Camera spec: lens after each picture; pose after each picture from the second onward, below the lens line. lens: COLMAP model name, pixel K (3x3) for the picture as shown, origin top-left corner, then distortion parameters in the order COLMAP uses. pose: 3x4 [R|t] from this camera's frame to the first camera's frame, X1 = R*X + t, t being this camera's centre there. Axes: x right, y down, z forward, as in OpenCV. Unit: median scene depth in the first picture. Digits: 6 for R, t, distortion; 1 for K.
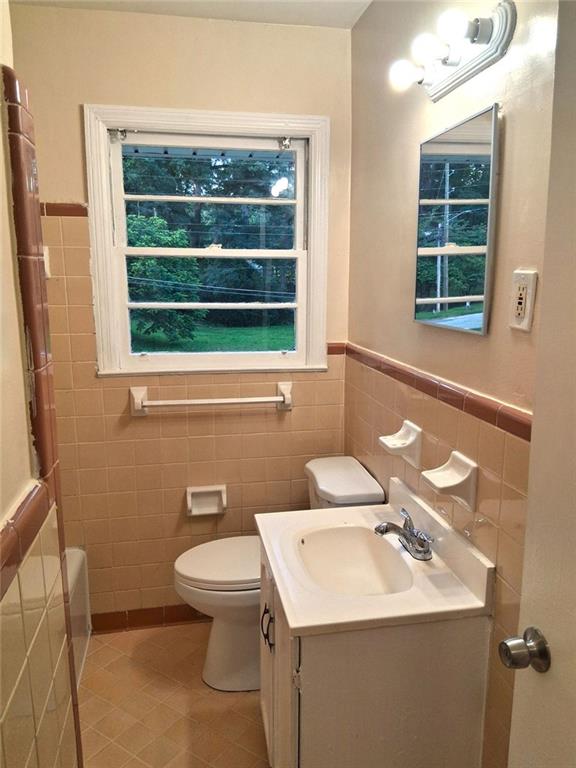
lens RADIAL K [[584.2, 0, 295.0], [0, 584.2, 384.4], [0, 0, 1]] dist [0.081789, -0.132332]
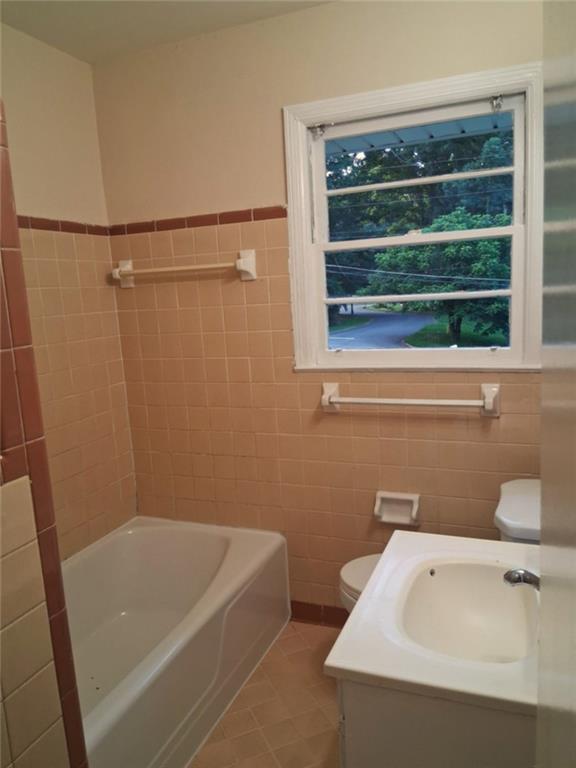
lens RADIAL K [[584.2, 0, 289.5], [0, 584.2, 382.6], [0, 0, 1]] dist [0.081789, -0.132332]
pose [[0.835667, 0.036441, -0.548026, 0.214832], [-0.040122, 0.999181, 0.005260, 0.001602], [0.547769, 0.017593, 0.836445, 0.132813]]
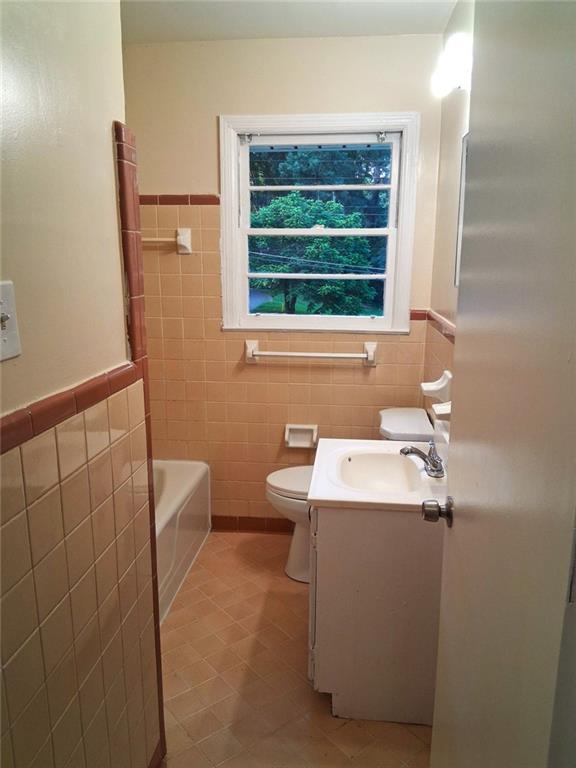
lens RADIAL K [[584.2, 0, 296.6], [0, 584.2, 384.4], [0, 0, 1]] dist [0.081789, -0.132332]
pose [[0.958258, 0.062854, -0.278911, 0.179997], [-0.055185, 0.997853, 0.035274, 0.049234], [0.280530, -0.018410, 0.959669, -0.179532]]
